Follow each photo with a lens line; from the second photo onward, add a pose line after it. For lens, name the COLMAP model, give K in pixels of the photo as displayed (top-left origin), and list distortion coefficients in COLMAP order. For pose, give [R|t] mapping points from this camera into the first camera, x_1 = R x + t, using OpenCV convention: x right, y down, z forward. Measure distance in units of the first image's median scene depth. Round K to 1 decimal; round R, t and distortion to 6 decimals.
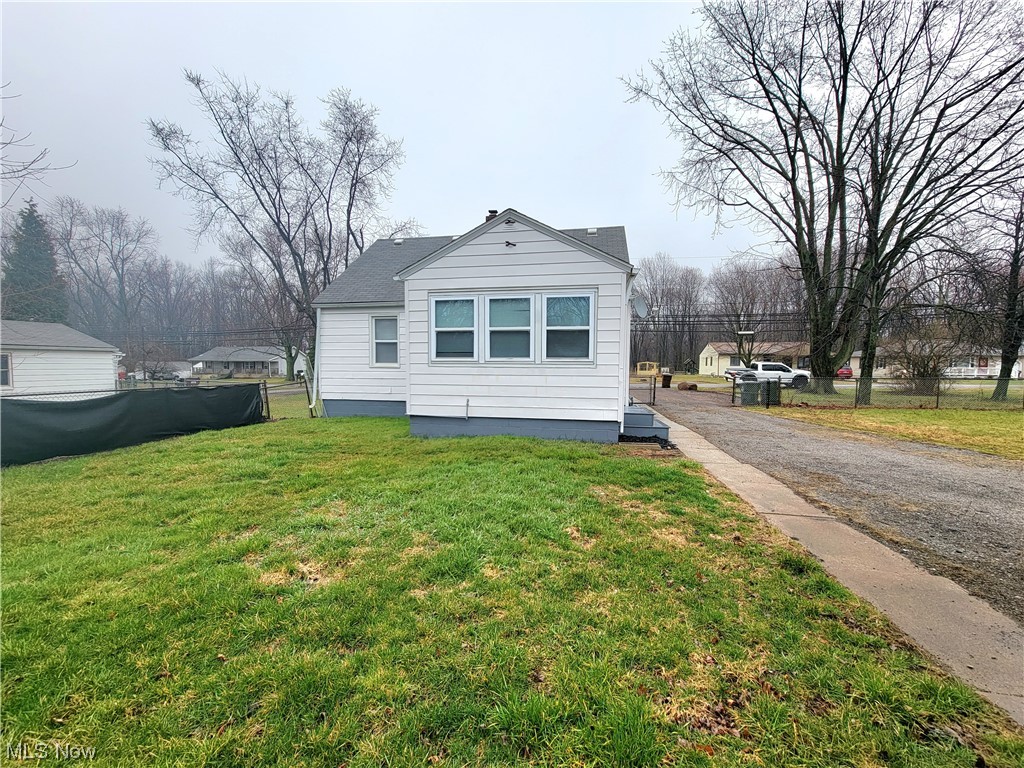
lens RADIAL K [[448.1, 0, 512.0], [0, 448.1, 384.0], [0, 0, 1]] dist [-0.003497, 0.000012]
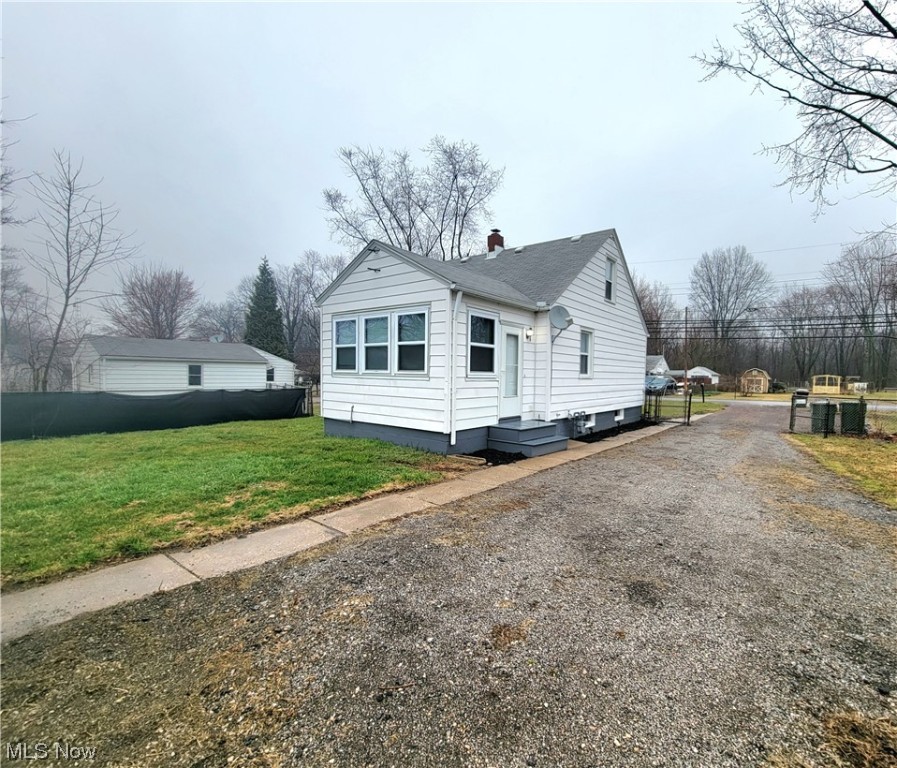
lens RADIAL K [[432.6, 0, 448.5], [0, 432.6, 384.0], [0, 0, 1]] dist [-0.006146, -0.000397]
pose [[0.896591, 0.020968, -0.442362, 0.610416], [-0.030482, 0.999431, -0.014408, -0.013152], [0.441809, 0.026402, 0.896721, 0.101452]]
